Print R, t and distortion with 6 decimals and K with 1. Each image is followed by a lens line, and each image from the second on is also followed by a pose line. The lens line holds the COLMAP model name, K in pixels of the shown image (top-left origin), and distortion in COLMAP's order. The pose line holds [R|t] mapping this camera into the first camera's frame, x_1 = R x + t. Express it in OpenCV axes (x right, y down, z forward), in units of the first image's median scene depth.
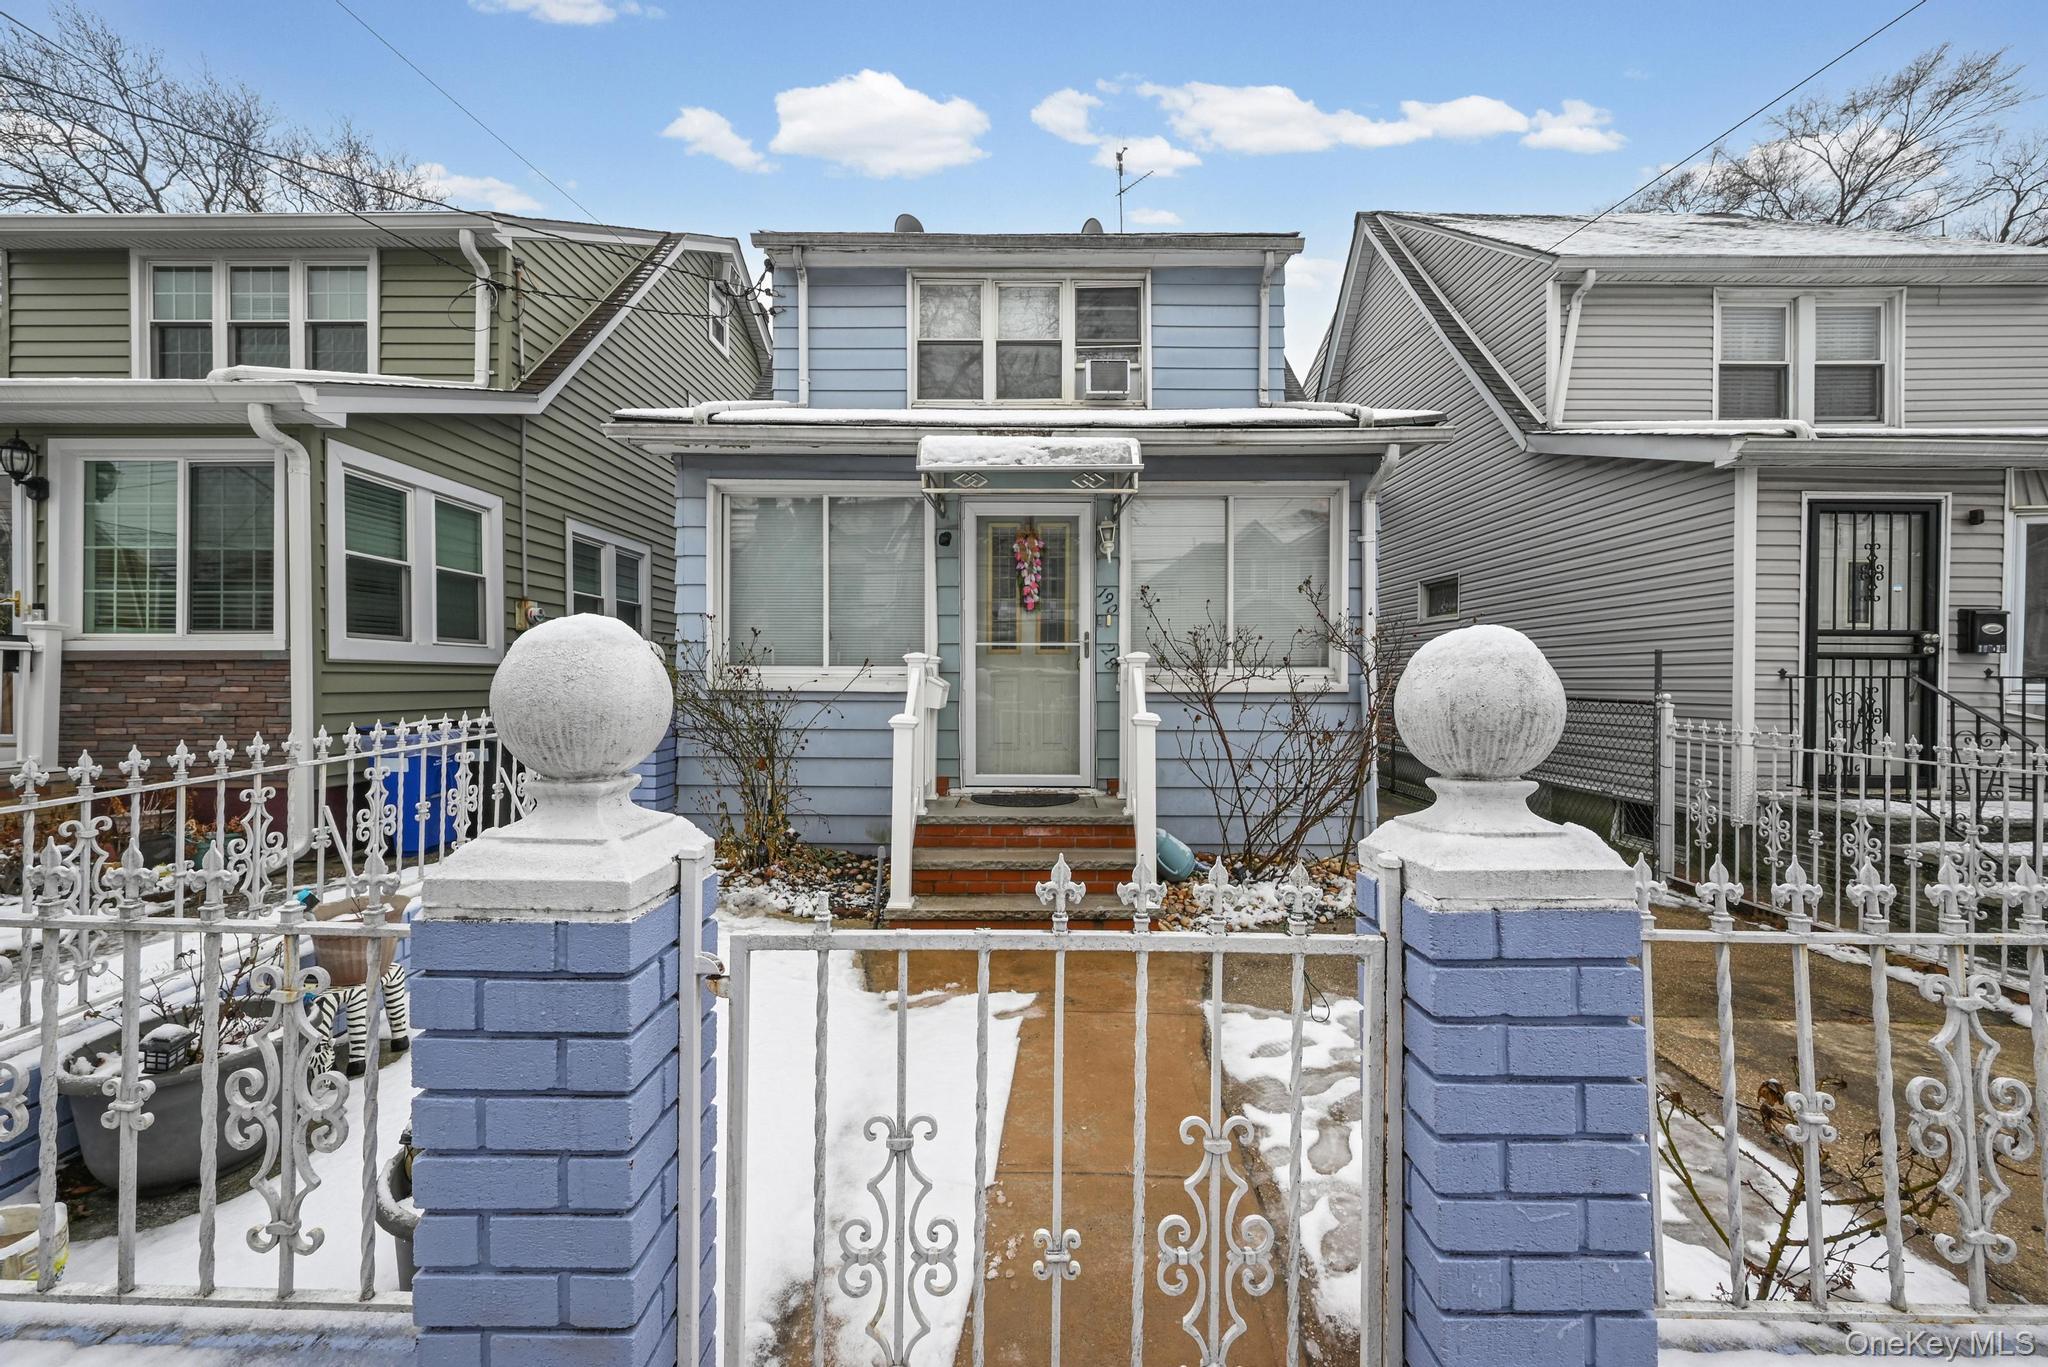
lens RADIAL K [[811.0, 0, 1028.3], [0, 811.0, 692.5], [0, 0, 1]] dist [-0.001236, -0.000973]
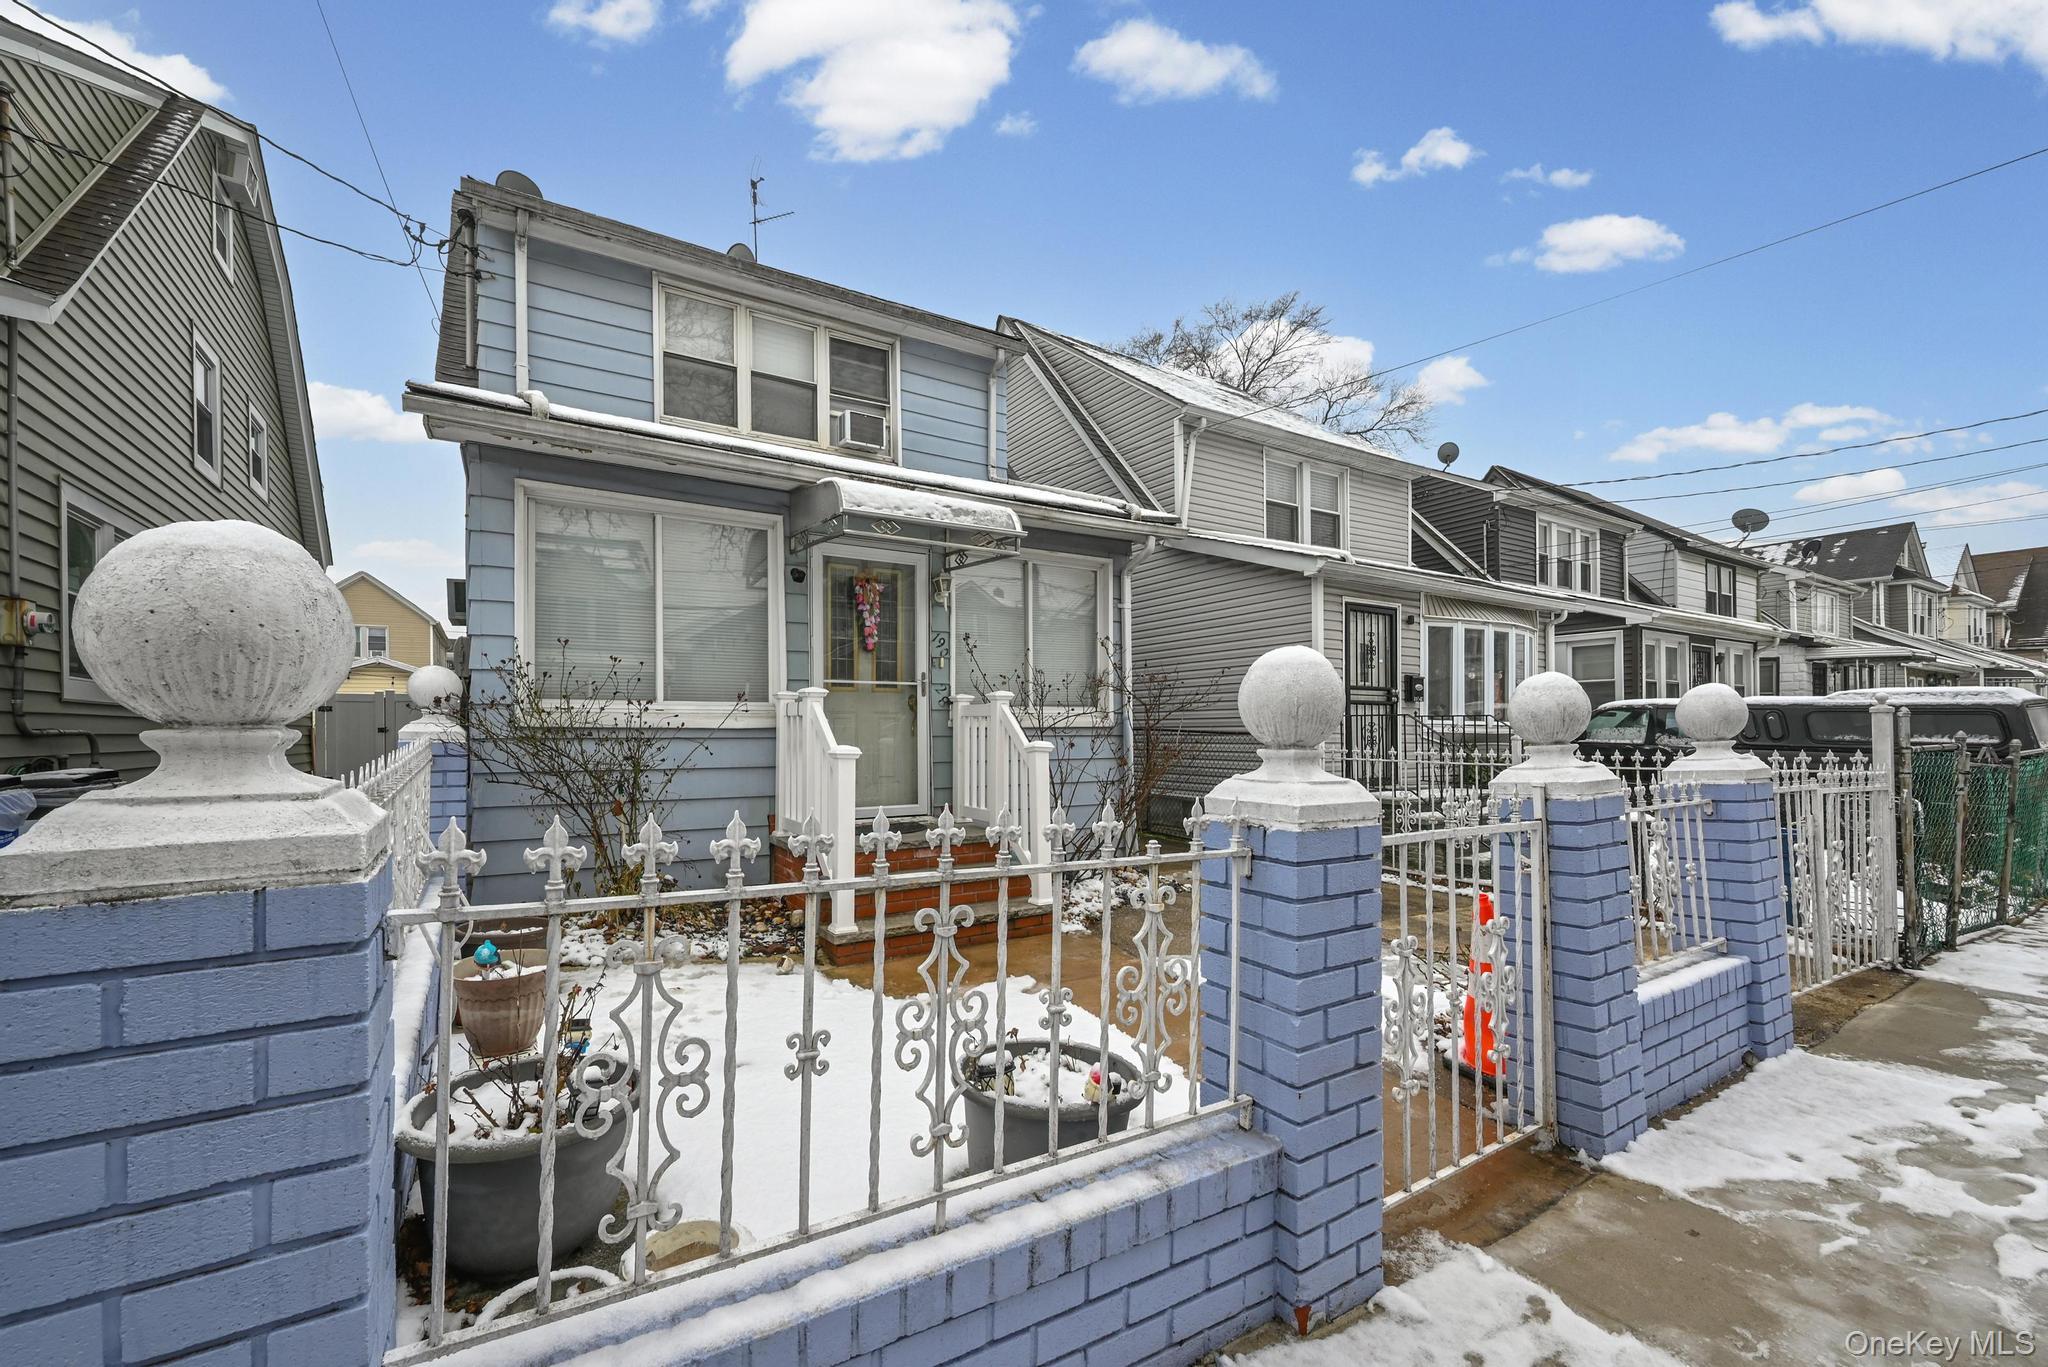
lens RADIAL K [[843.2, 0, 1033.9], [0, 843.2, 724.9], [0, 0, 1]] dist [-0.001563, -0.000193]
pose [[0.839080, -0.003488, 0.543996, -0.407994], [0.016036, 0.999703, -0.018324, 0.017704], [-0.543771, 0.024099, 0.838887, -0.024222]]
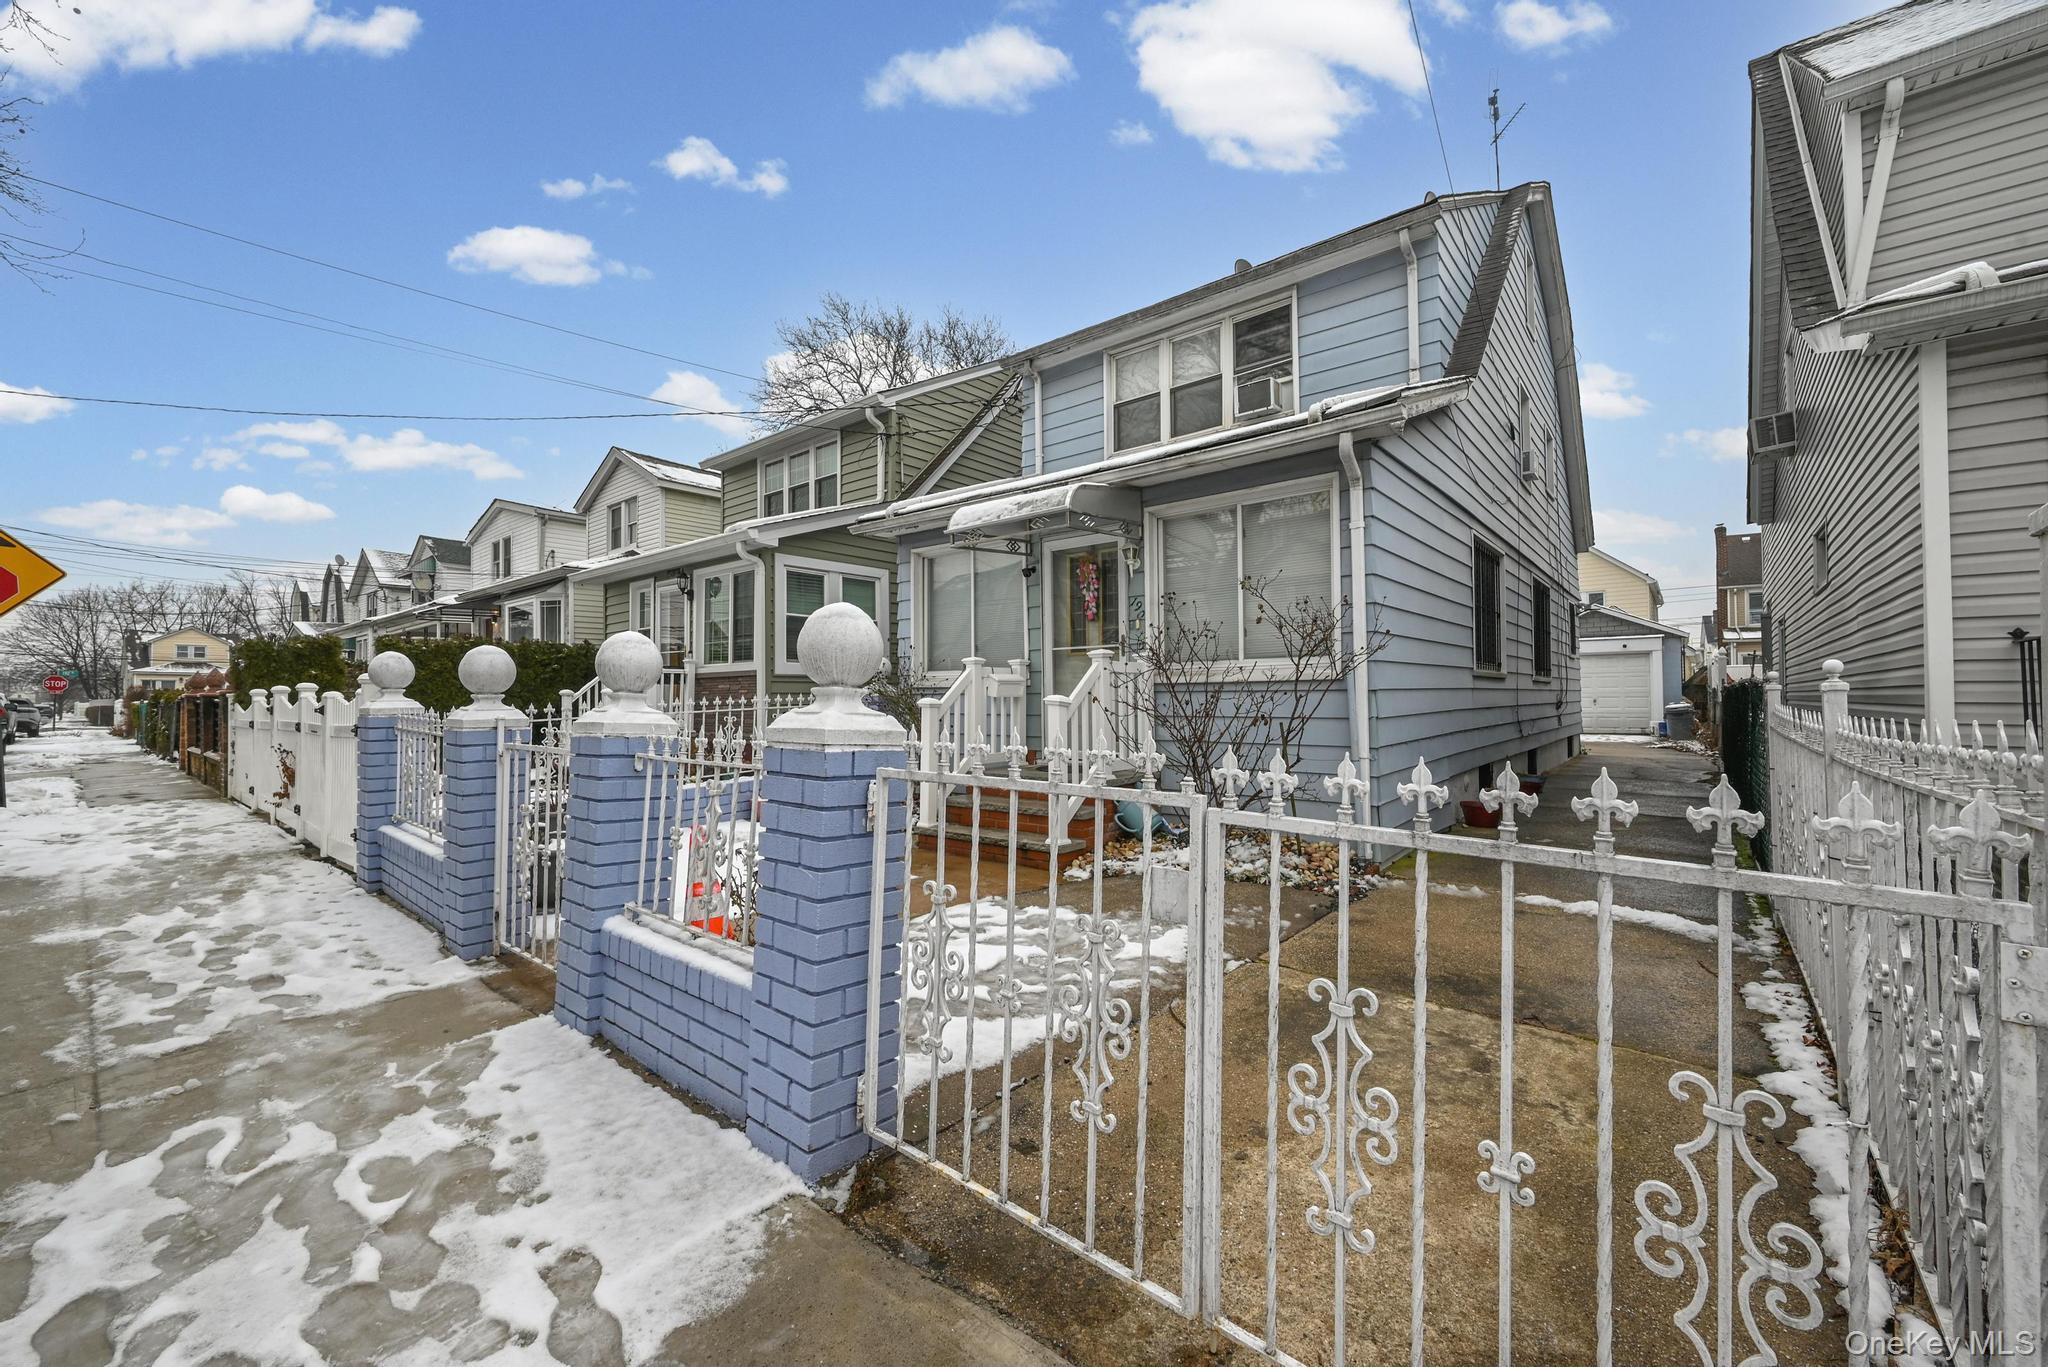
lens RADIAL K [[811.0, 0, 1039.0], [0, 811.0, 678.0], [0, 0, 1]] dist [-0.001236, -0.000973]
pose [[0.774610, -0.027637, -0.631835, 0.731912], [0.008306, 0.999403, -0.033531, 0.033443], [0.632385, 0.020725, 0.774377, -0.033605]]
